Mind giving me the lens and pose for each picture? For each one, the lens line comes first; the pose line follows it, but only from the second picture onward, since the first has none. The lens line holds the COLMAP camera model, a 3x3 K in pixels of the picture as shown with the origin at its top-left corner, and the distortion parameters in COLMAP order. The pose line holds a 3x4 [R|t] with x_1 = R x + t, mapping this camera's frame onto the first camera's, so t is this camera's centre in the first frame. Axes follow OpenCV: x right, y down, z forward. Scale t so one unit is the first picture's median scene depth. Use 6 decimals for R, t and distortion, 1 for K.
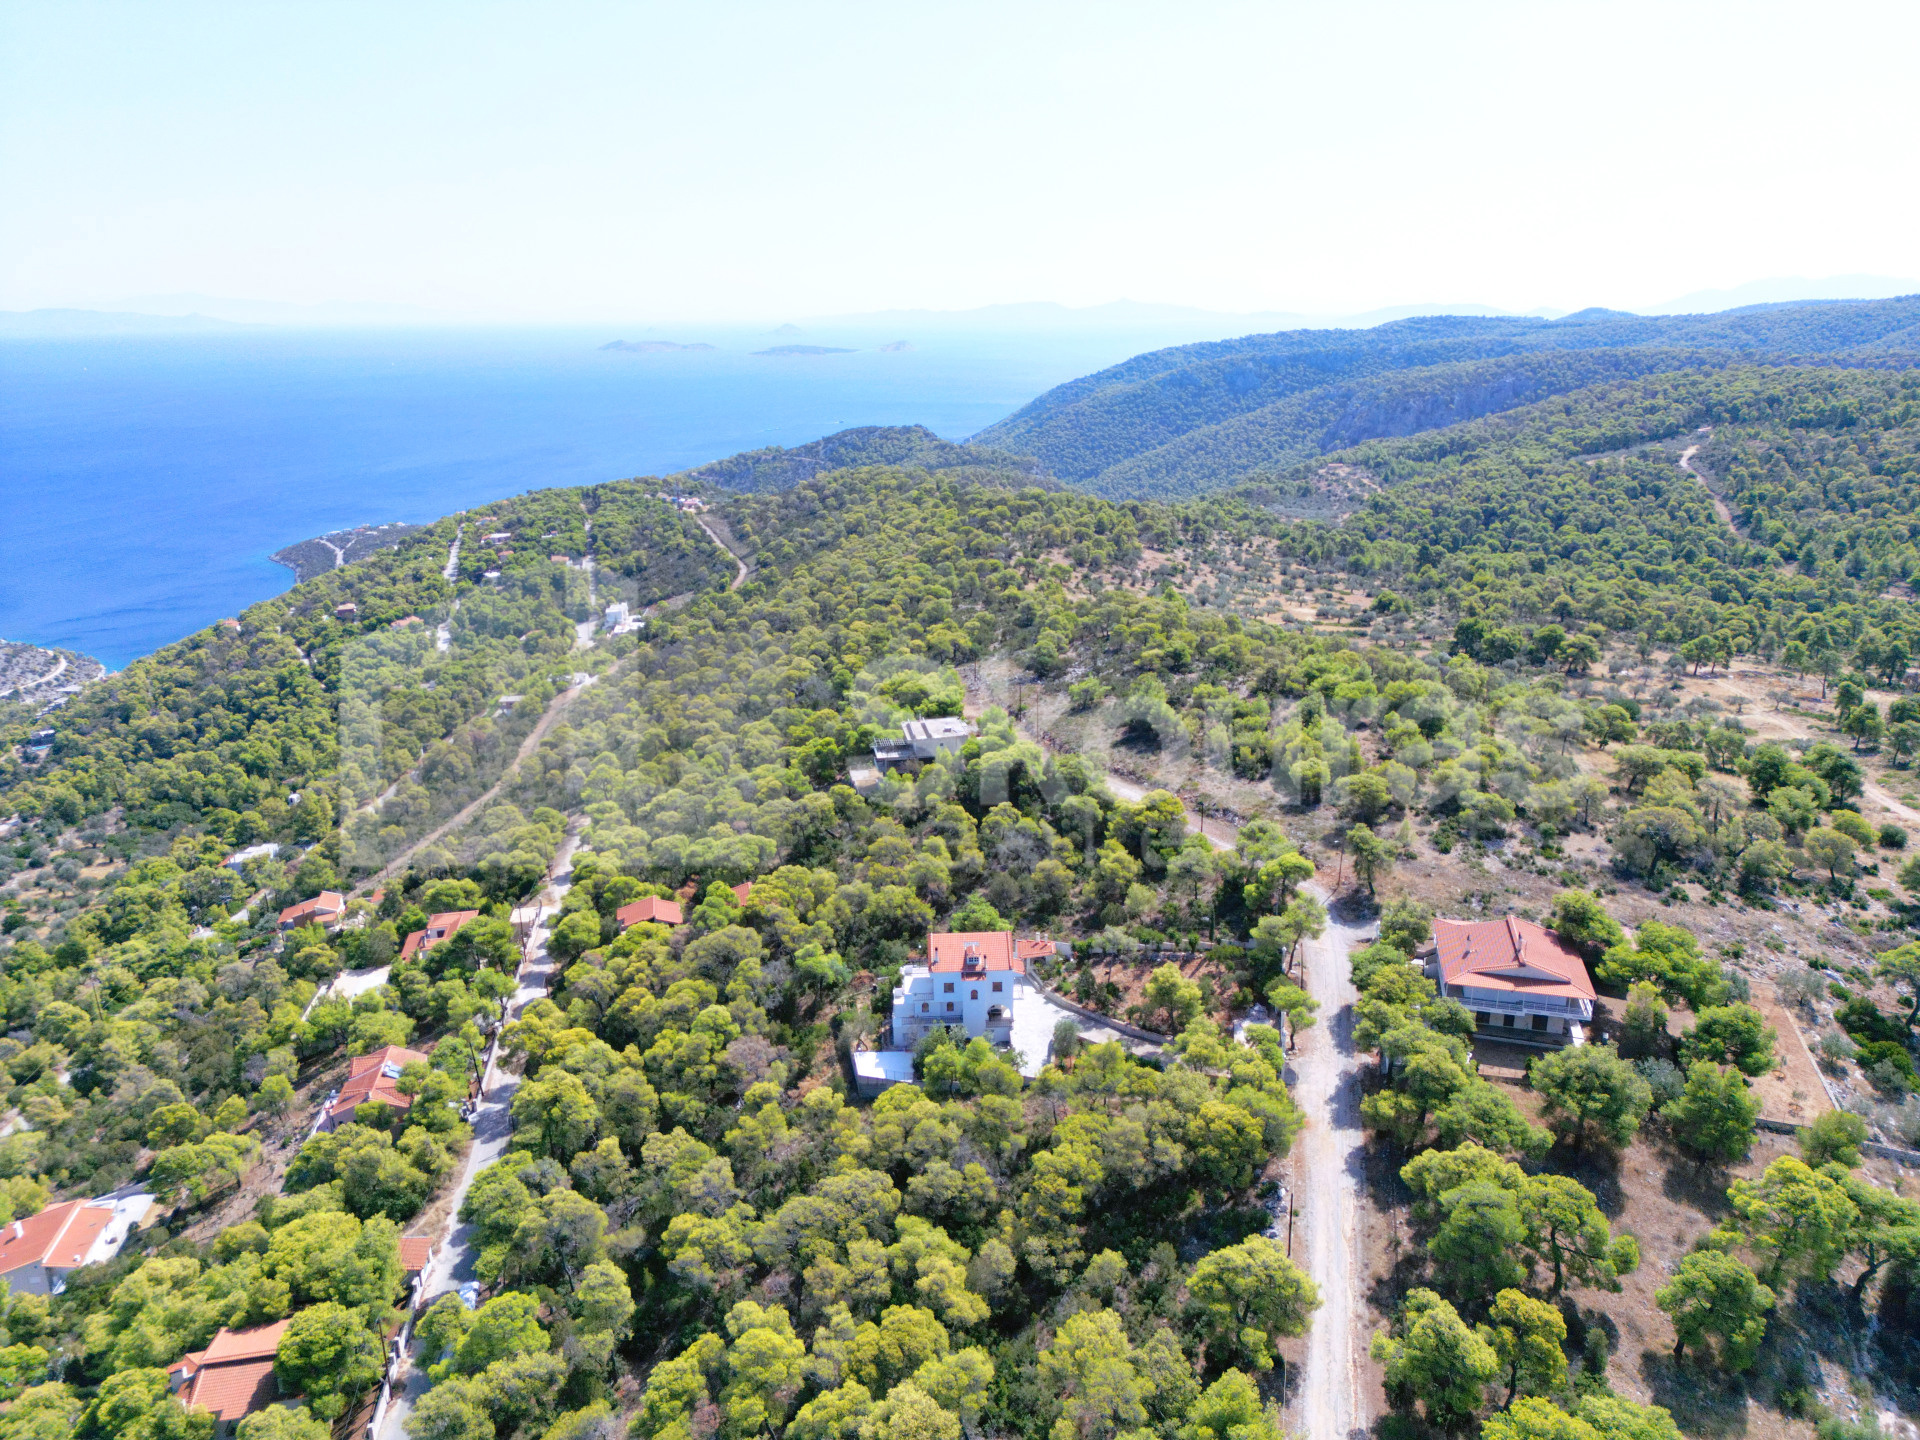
lens RADIAL K [[1330.7, 0, 960.0], [0, 1330.7, 720.0], [0, 0, 1]] dist [0.087090, -0.086674]
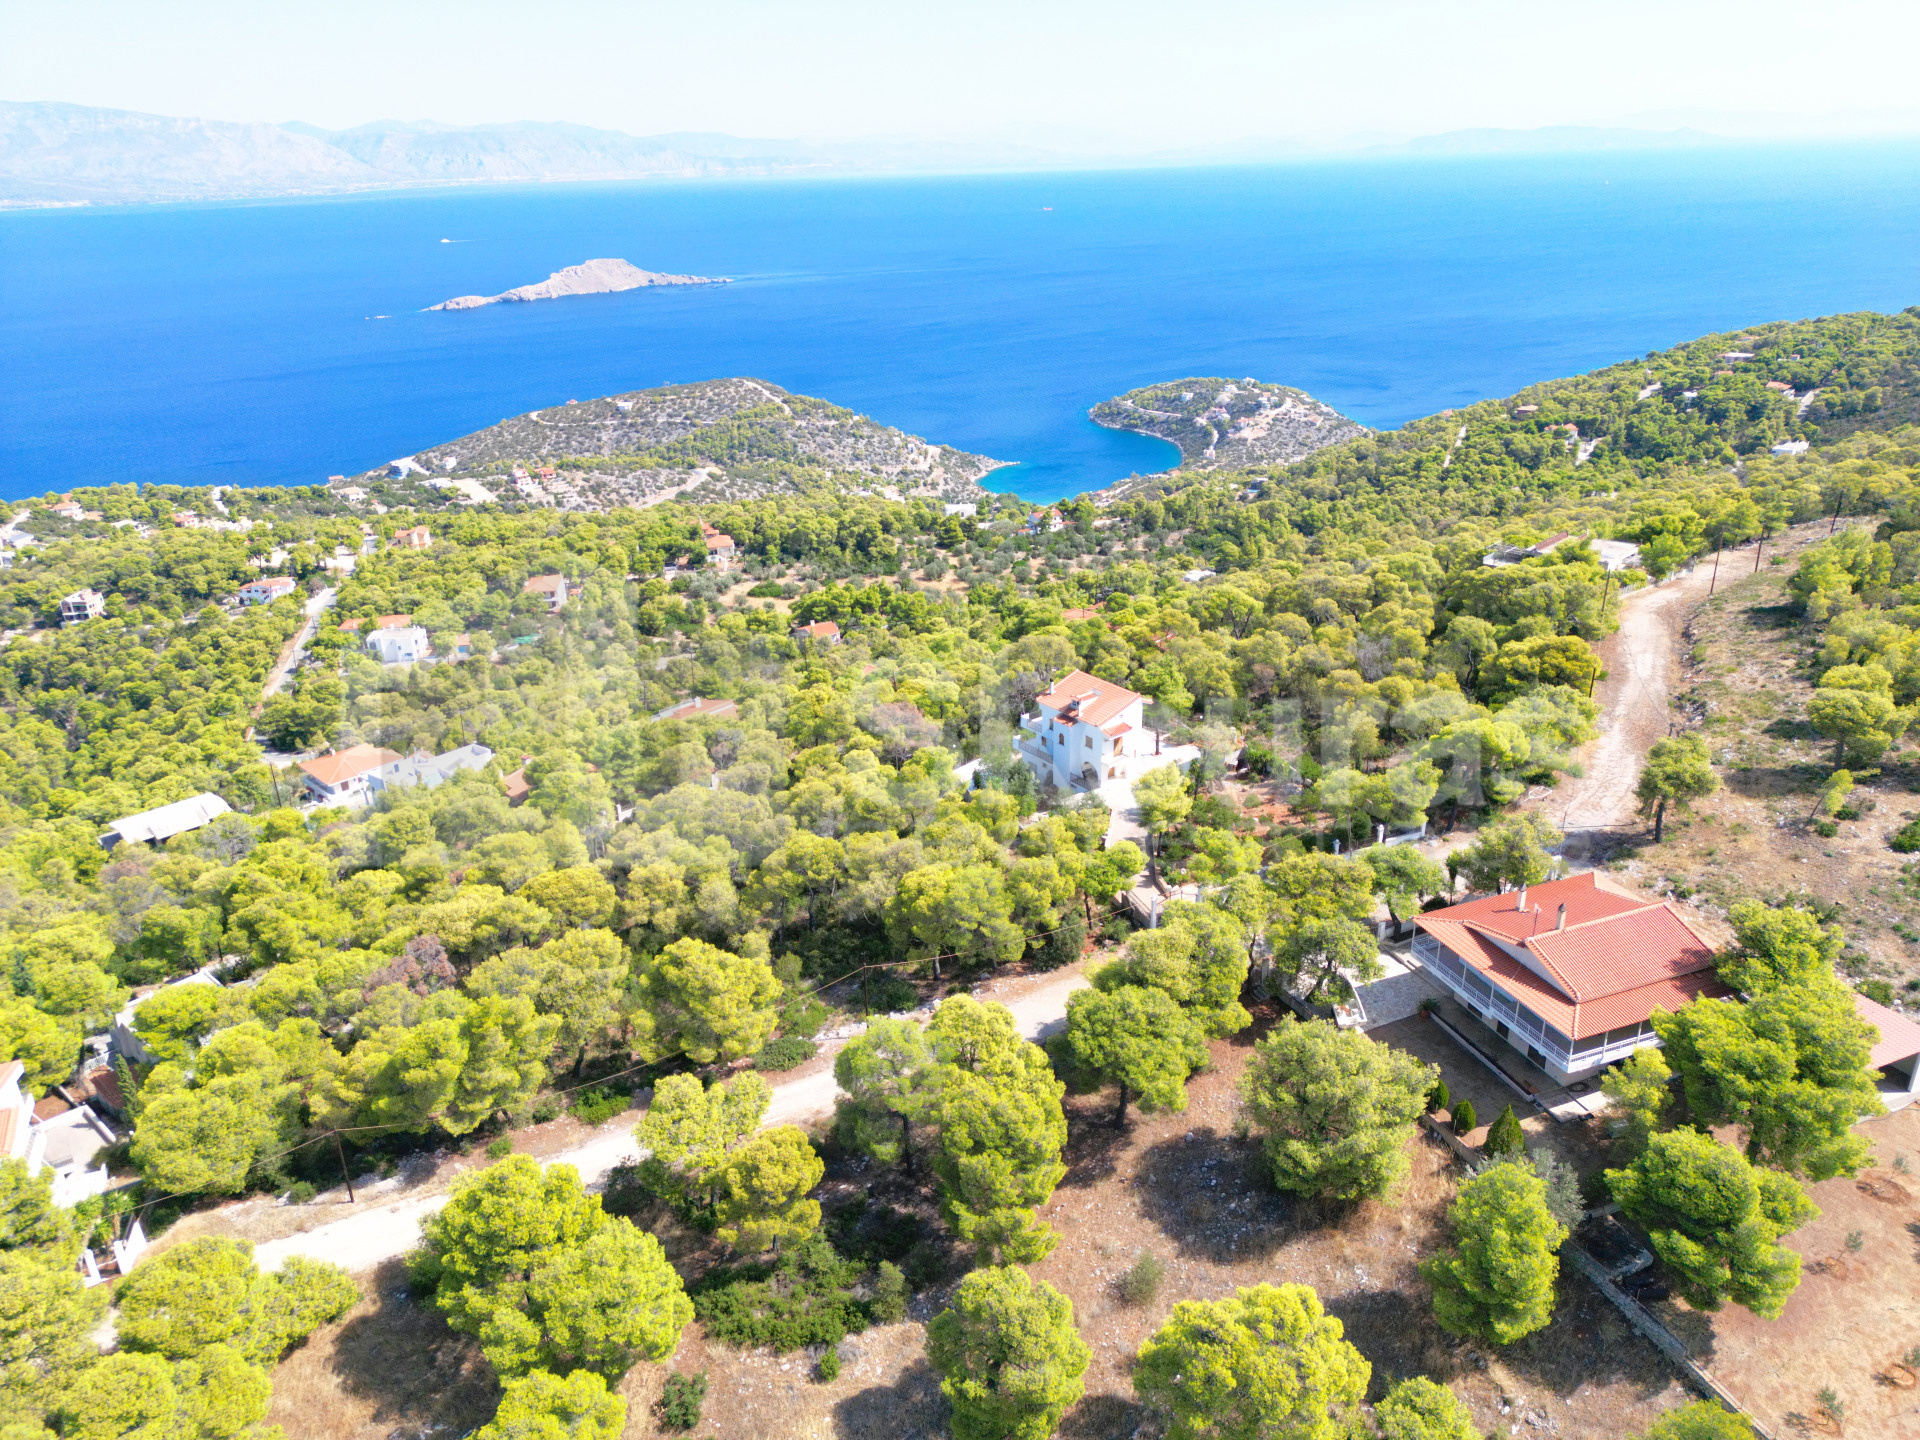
lens RADIAL K [[1330.7, 0, 960.0], [0, 1330.7, 720.0], [0, 0, 1]] dist [0.087090, -0.086674]
pose [[0.582386, 0.318057, -0.748108, 0.150211], [-0.225533, 0.947372, 0.227201, 0.001734], [0.781000, 0.036404, 0.623469, 0.093983]]
